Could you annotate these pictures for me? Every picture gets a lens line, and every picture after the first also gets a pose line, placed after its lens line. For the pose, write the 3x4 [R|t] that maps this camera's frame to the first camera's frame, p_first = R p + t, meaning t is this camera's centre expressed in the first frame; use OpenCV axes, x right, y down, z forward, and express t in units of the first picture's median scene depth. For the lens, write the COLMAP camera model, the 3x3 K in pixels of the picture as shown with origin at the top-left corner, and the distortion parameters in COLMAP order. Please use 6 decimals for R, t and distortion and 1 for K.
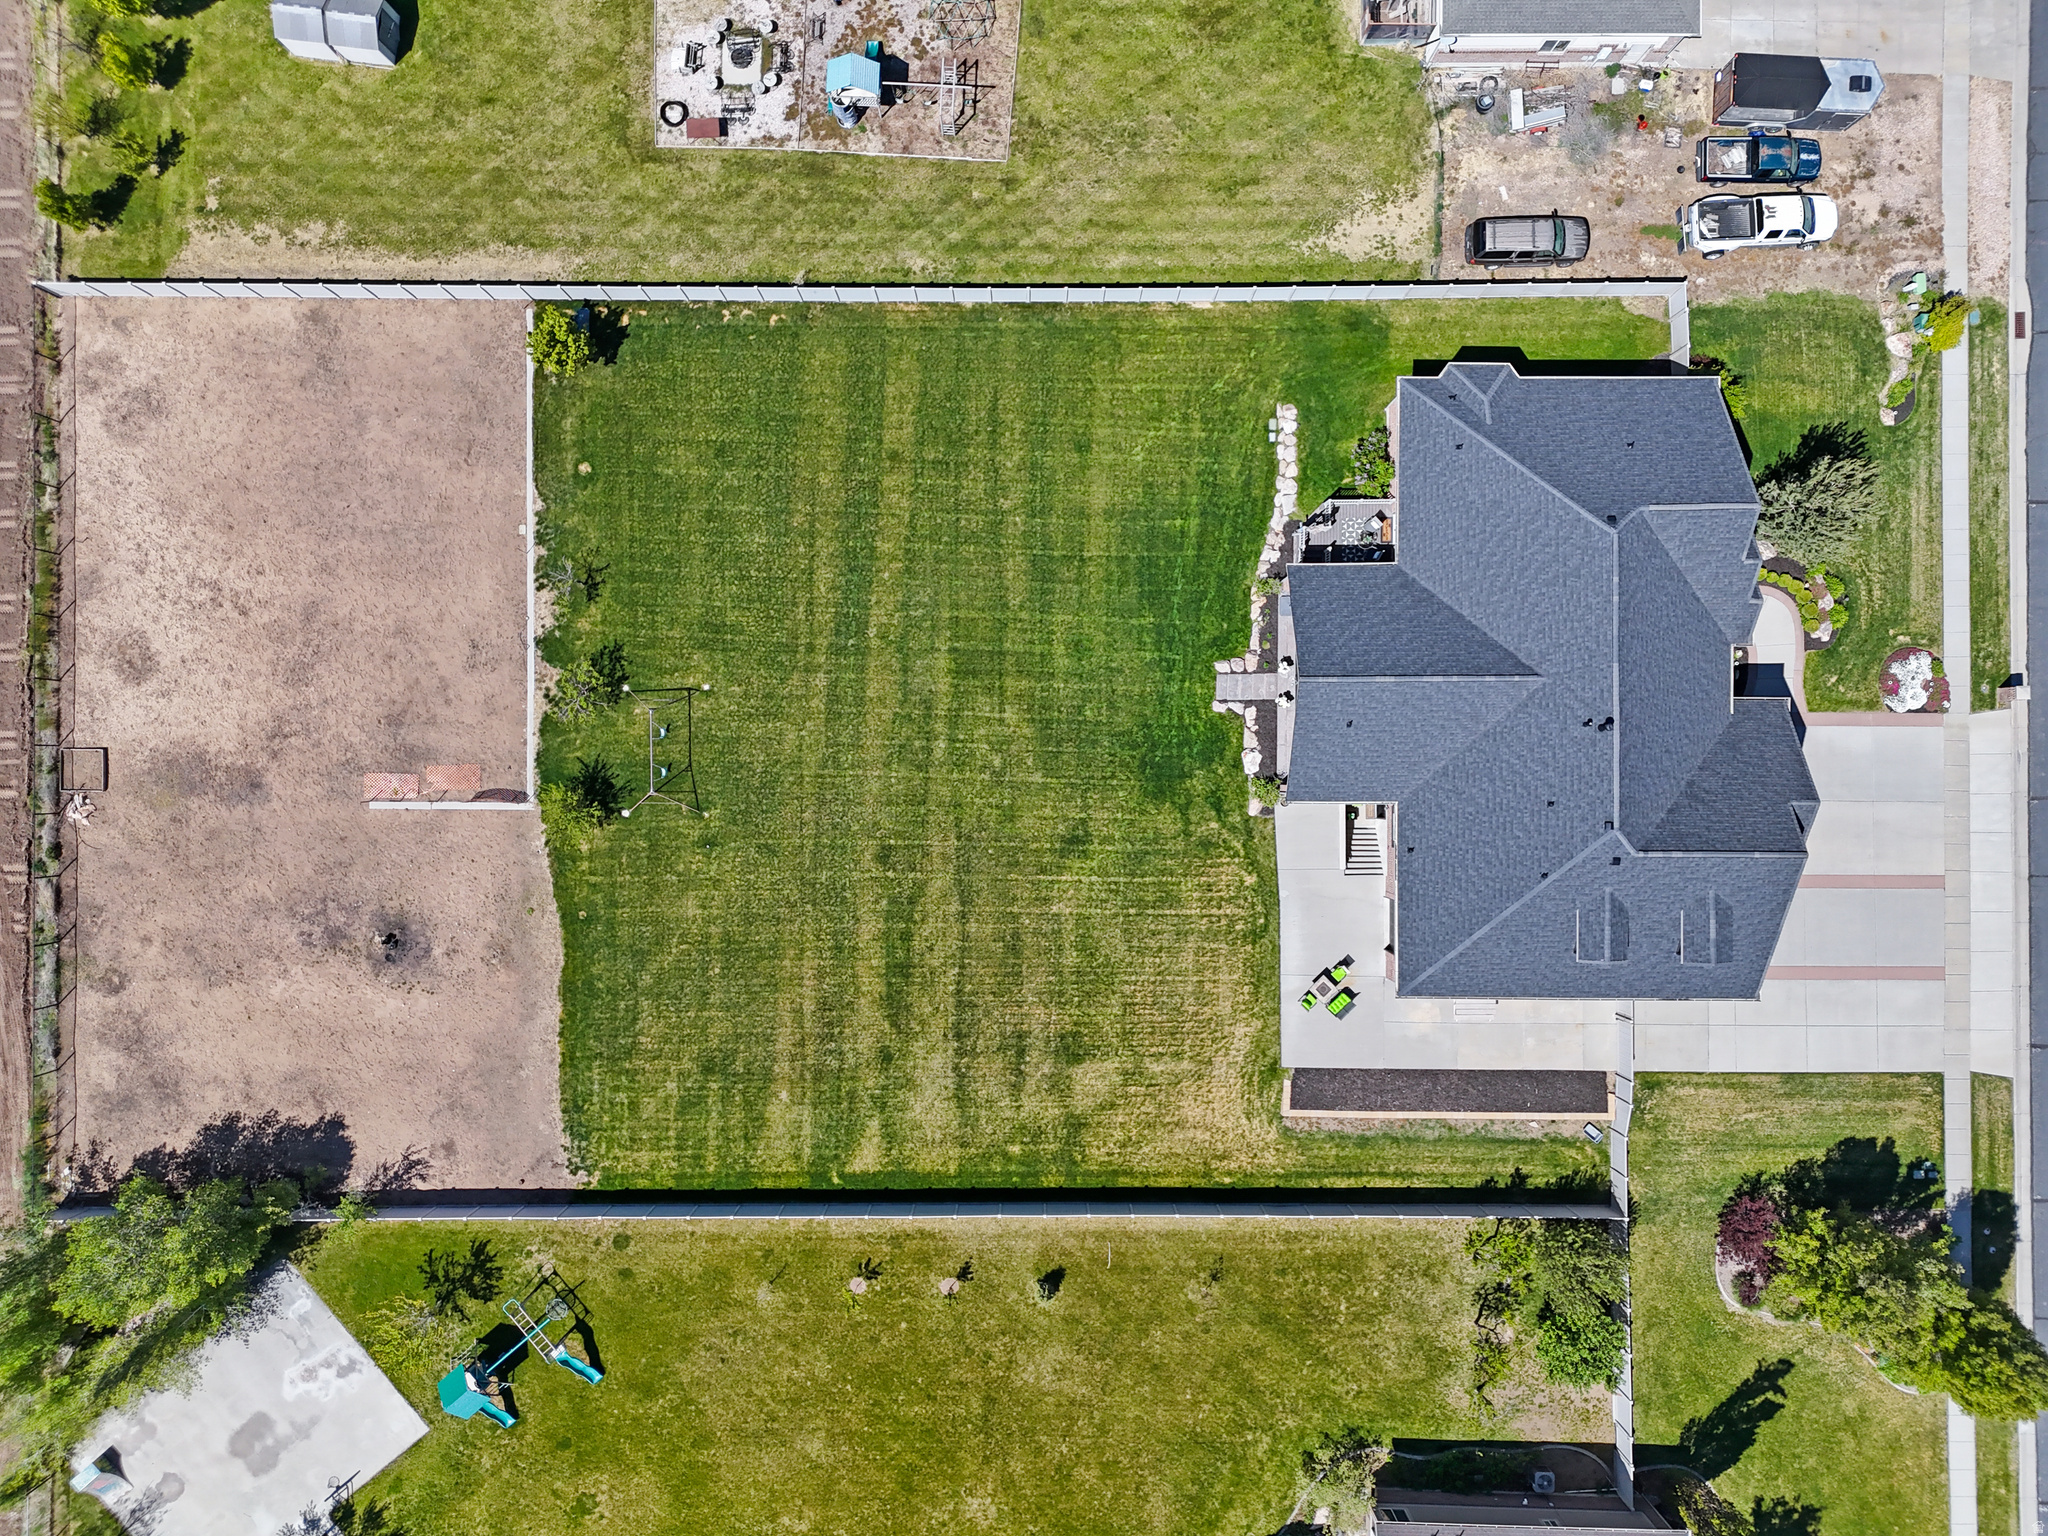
lens RADIAL K [[1502.7, 0, 1024.0], [0, 1502.7, 768.0], [0, 0, 1]] dist [0.082819, -0.090813]
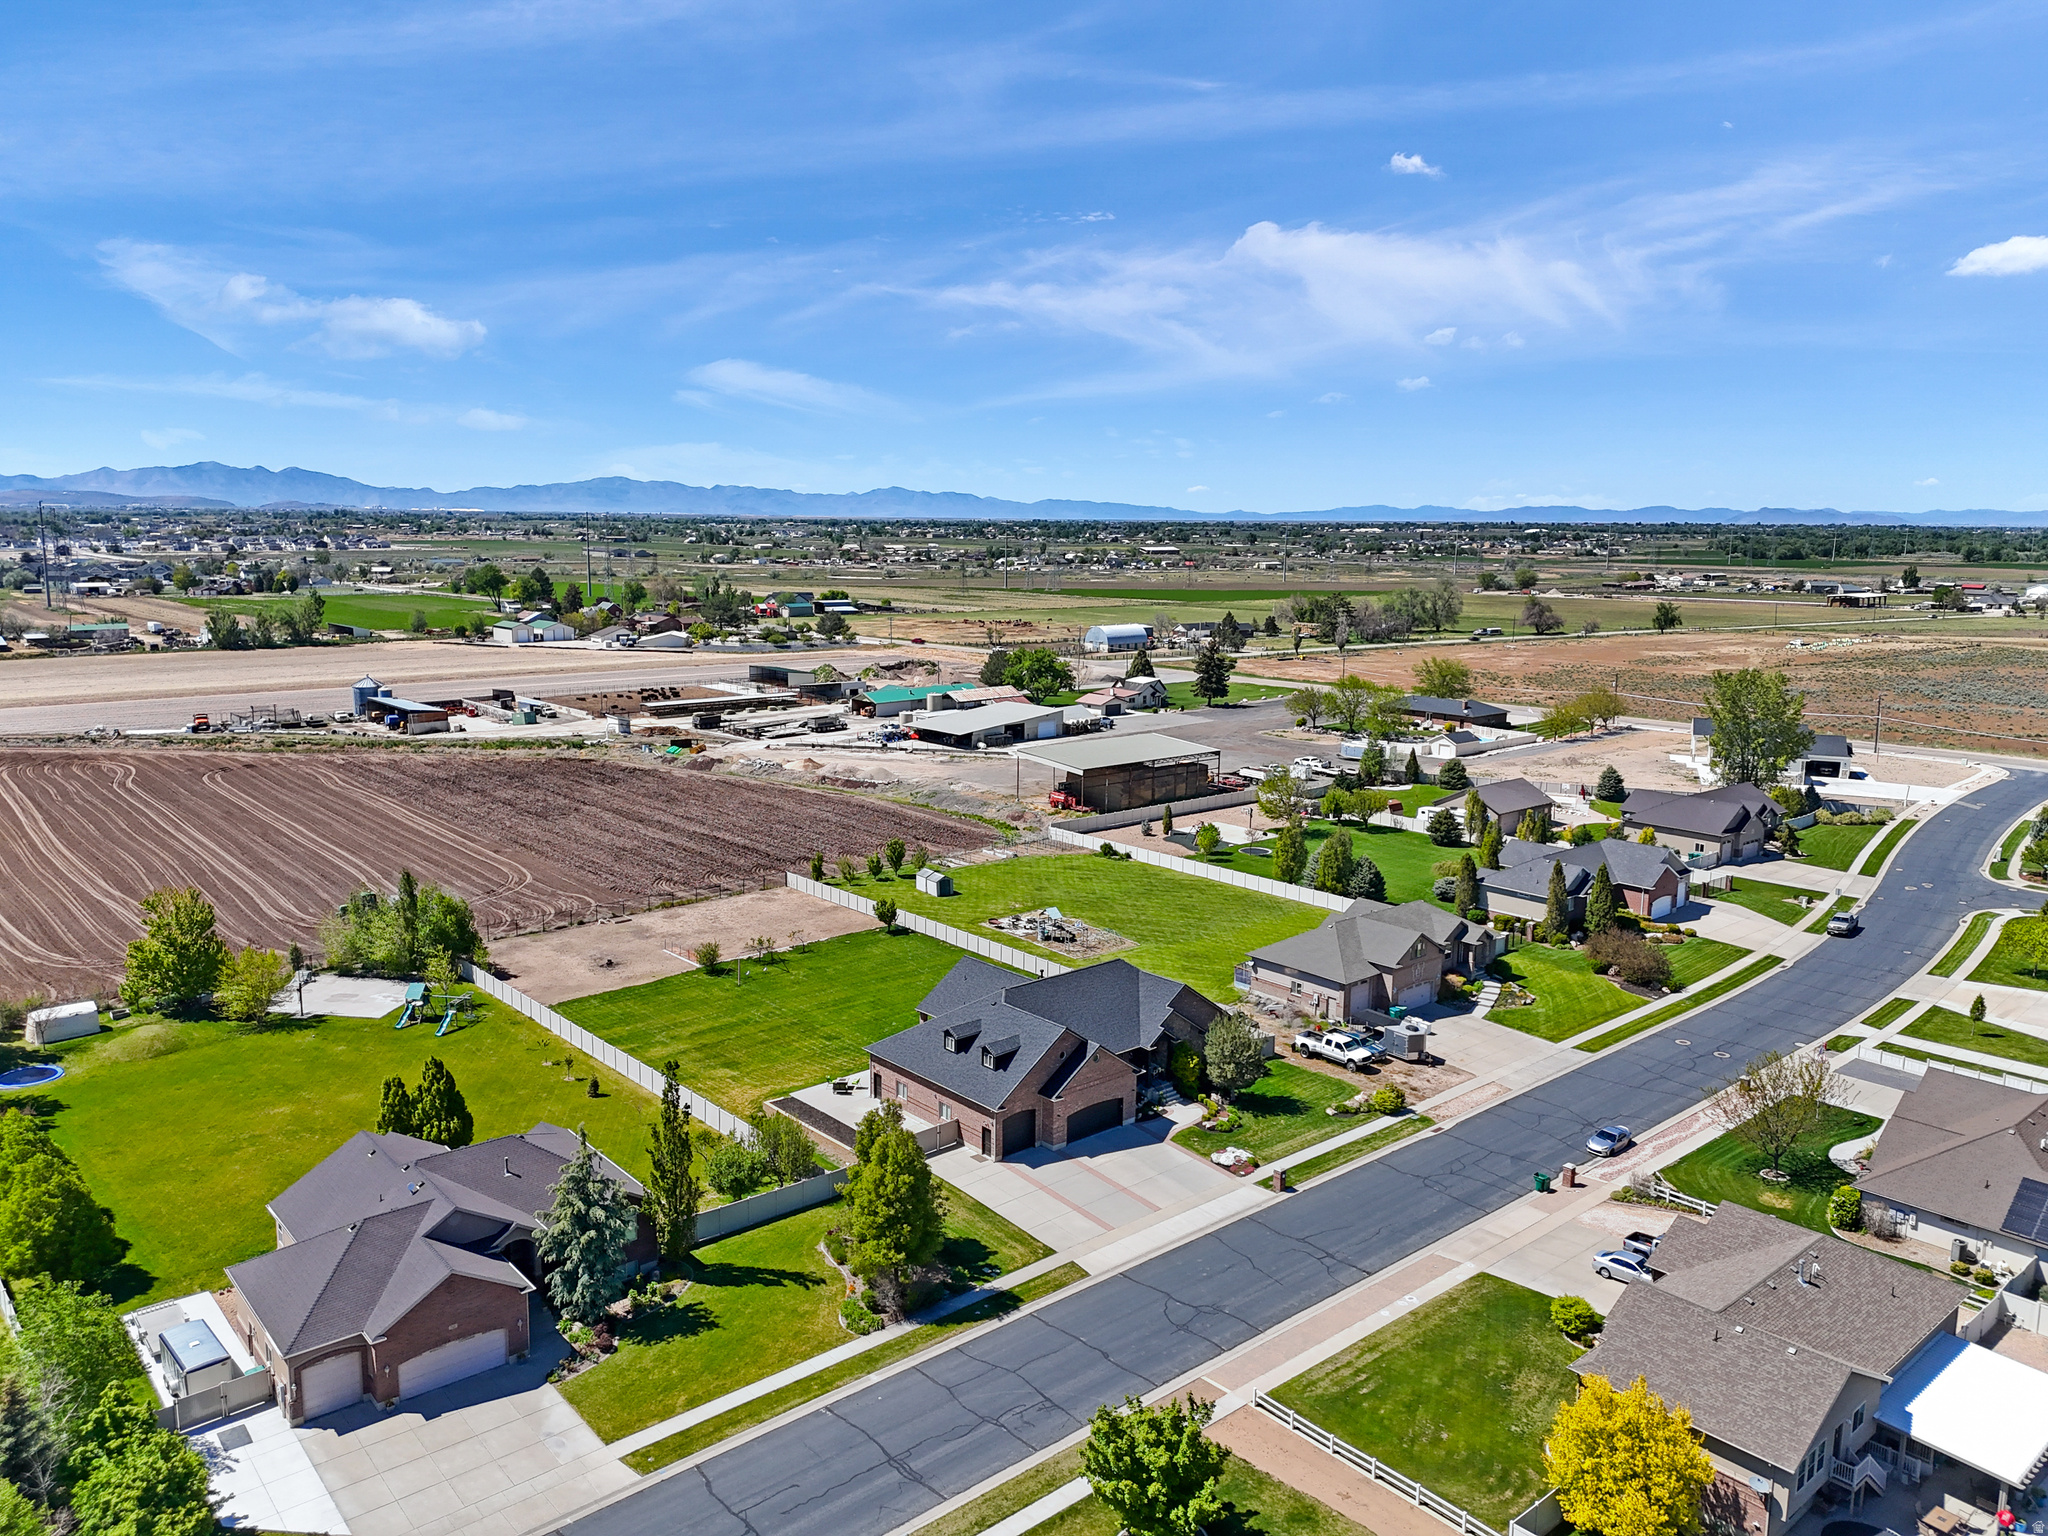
lens RADIAL K [[1502.7, 0, 1024.0], [0, 1502.7, 768.0], [0, 0, 1]] dist [0.082819, -0.090813]
pose [[0.661300, 0.134556, -0.737954, 1.487940], [-0.750077, 0.107861, -0.652496, 1.027635], [-0.008201, 0.985018, 0.172256, 0.363770]]
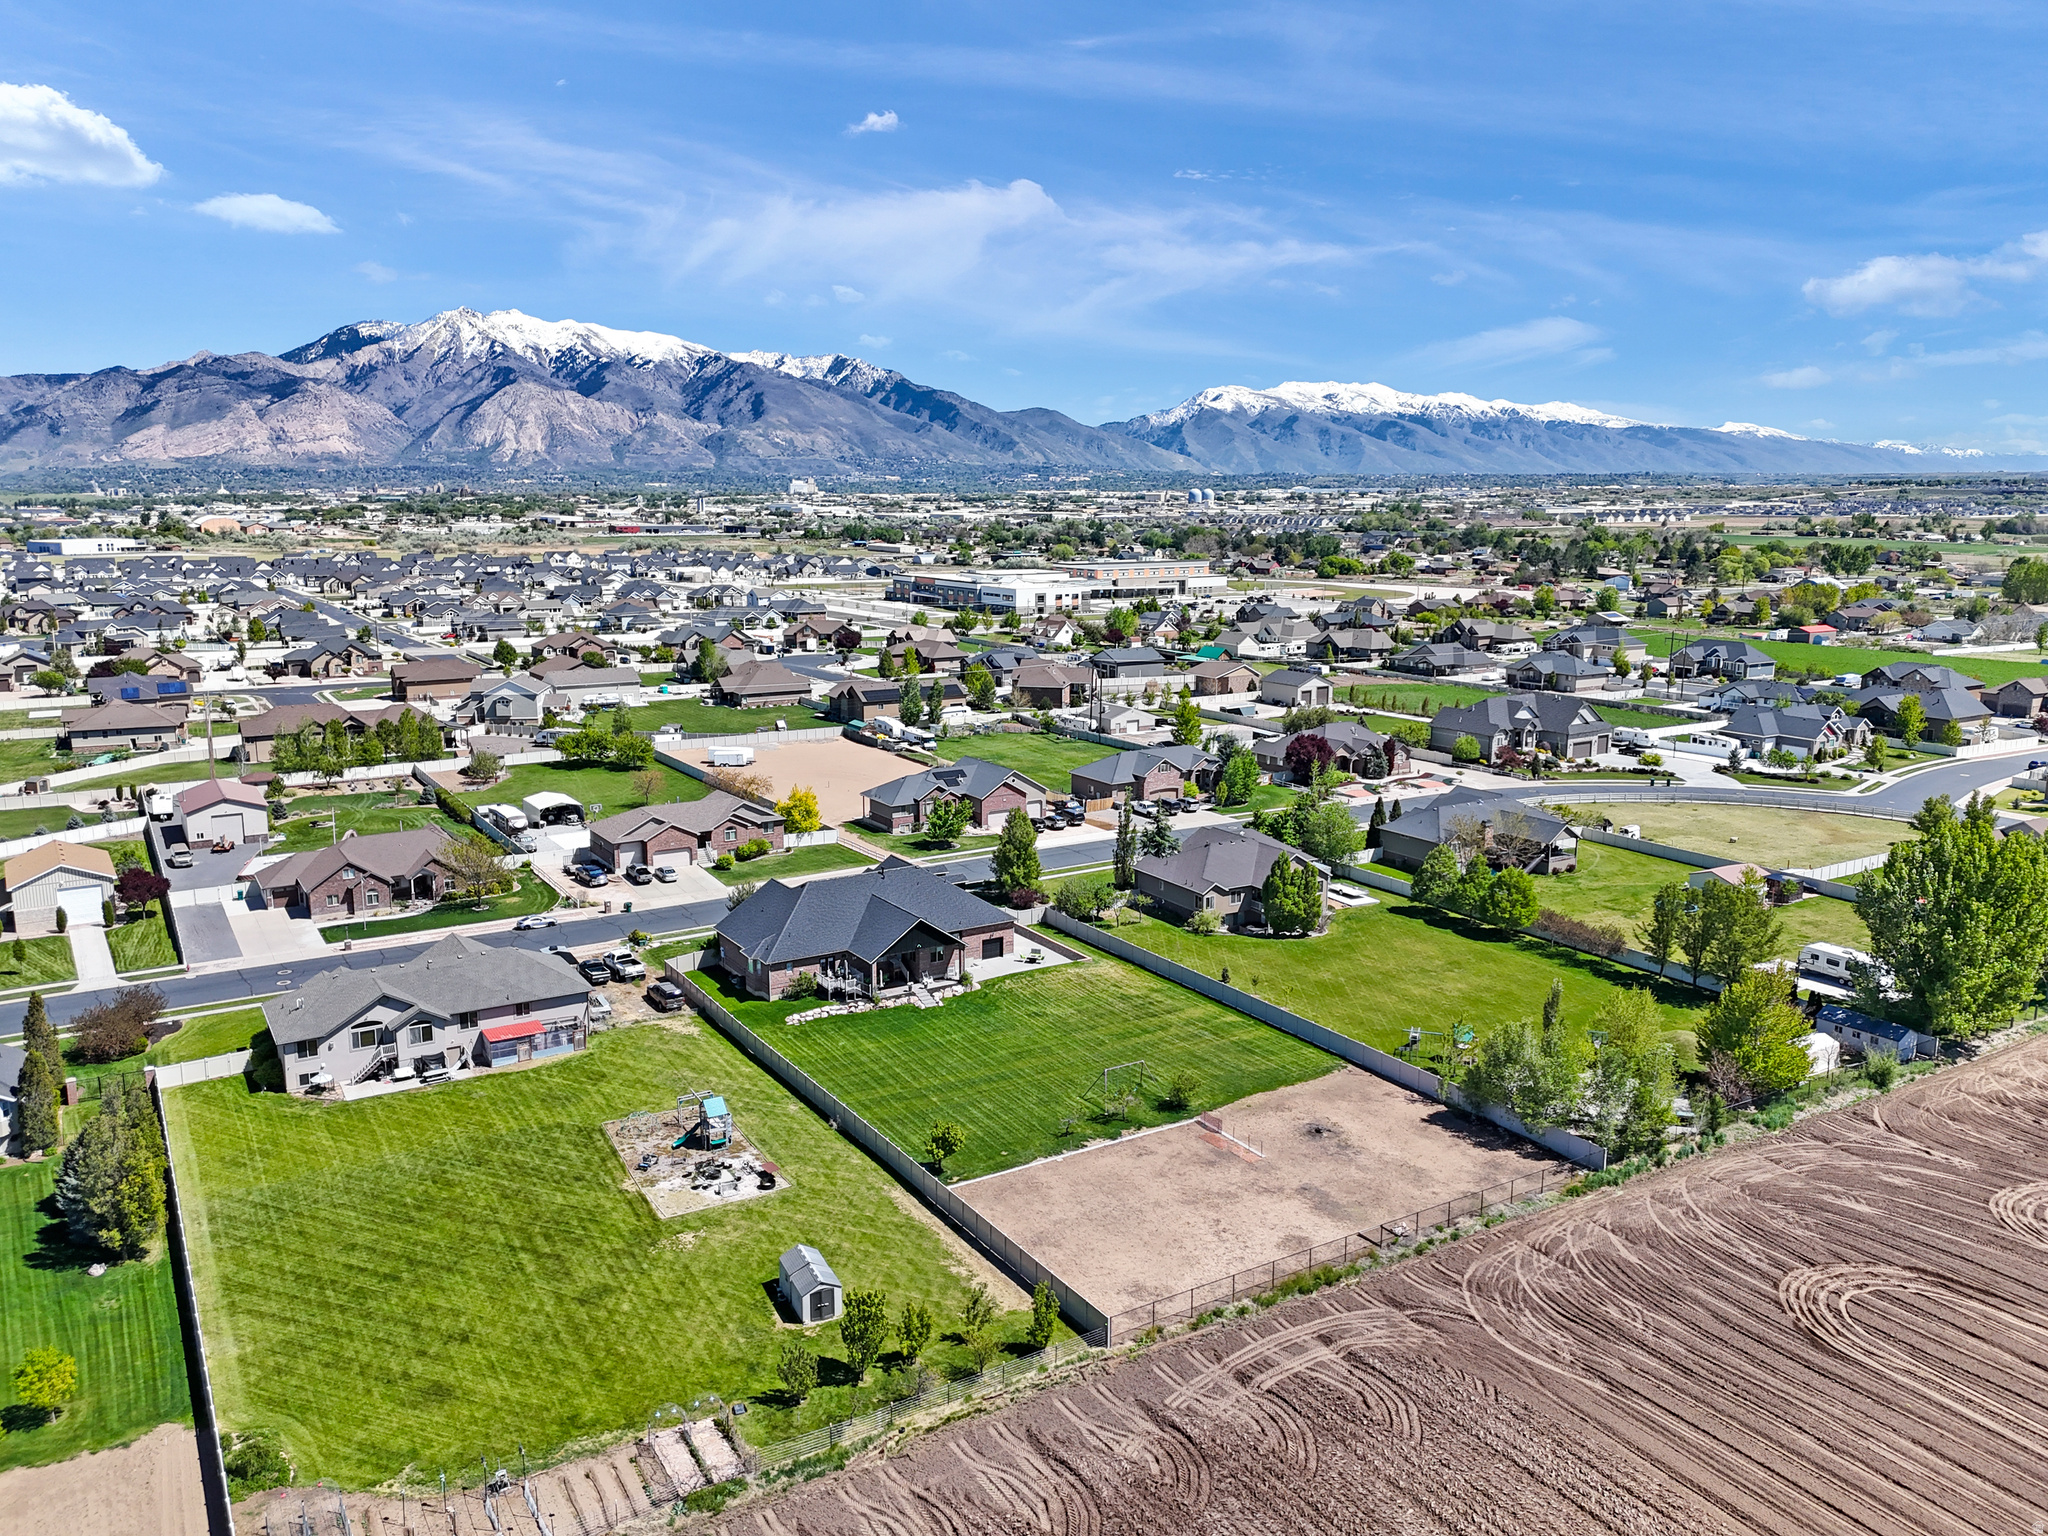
lens RADIAL K [[1501.4, 0, 1024.0], [0, 1501.4, 768.0], [0, 0, 1]] dist [0.087489, -0.093385]
pose [[-0.529330, -0.153205, 0.834469, -1.521414], [0.848394, -0.088496, 0.521916, -0.947266], [-0.006113, 0.984224, 0.176822, 0.344637]]
